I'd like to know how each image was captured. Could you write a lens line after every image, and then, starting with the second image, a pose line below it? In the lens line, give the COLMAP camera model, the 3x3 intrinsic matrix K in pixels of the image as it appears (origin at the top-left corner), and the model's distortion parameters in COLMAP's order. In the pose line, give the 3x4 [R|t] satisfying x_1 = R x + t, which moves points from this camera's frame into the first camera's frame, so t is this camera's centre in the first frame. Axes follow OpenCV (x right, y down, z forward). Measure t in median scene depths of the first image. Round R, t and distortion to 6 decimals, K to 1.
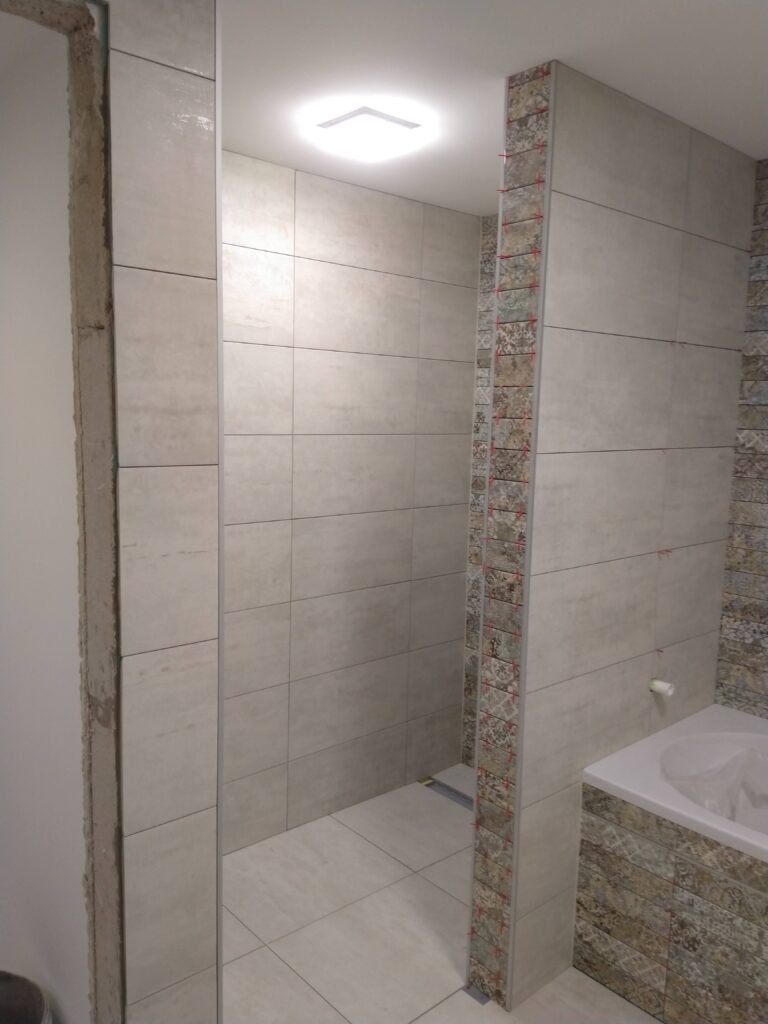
lens RADIAL K [[787.2, 0, 379.0], [0, 787.2, 510.8], [0, 0, 1]] dist [0.056849, -0.053999]
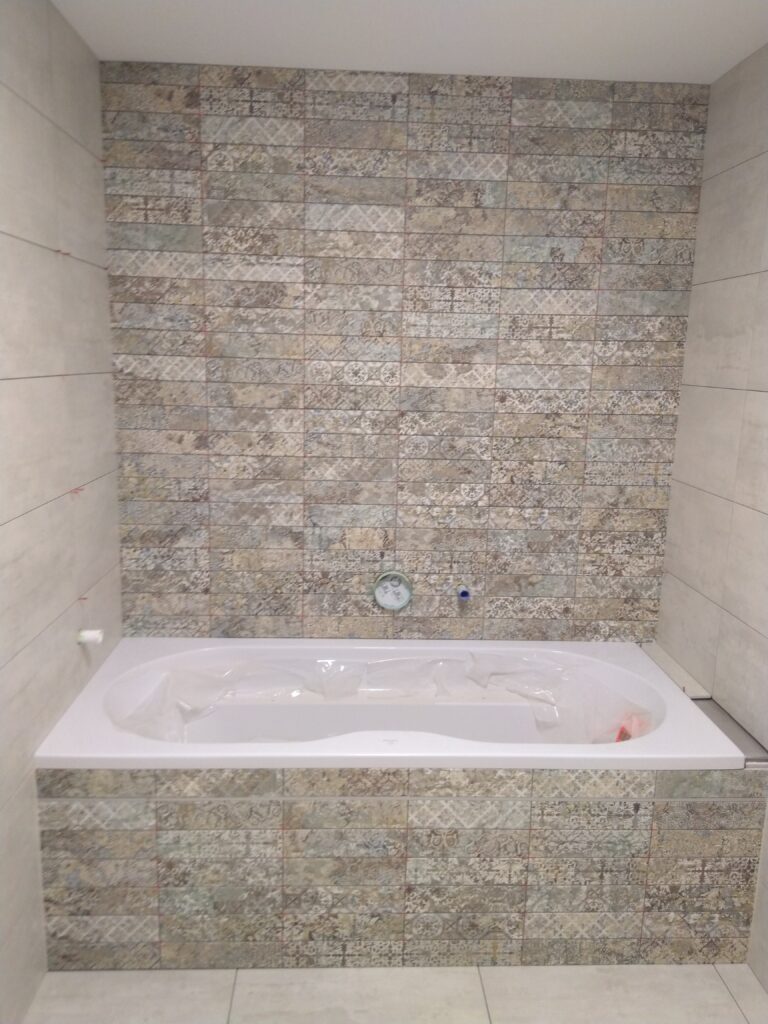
lens RADIAL K [[787.2, 0, 382.5], [0, 787.2, 508.9], [0, 0, 1]] dist [0.056849, -0.053999]
pose [[0.654311, -0.159824, 0.739144, -0.083305], [0.101567, 0.987129, 0.123535, -0.003820], [-0.749374, -0.005758, 0.662122, 0.138269]]
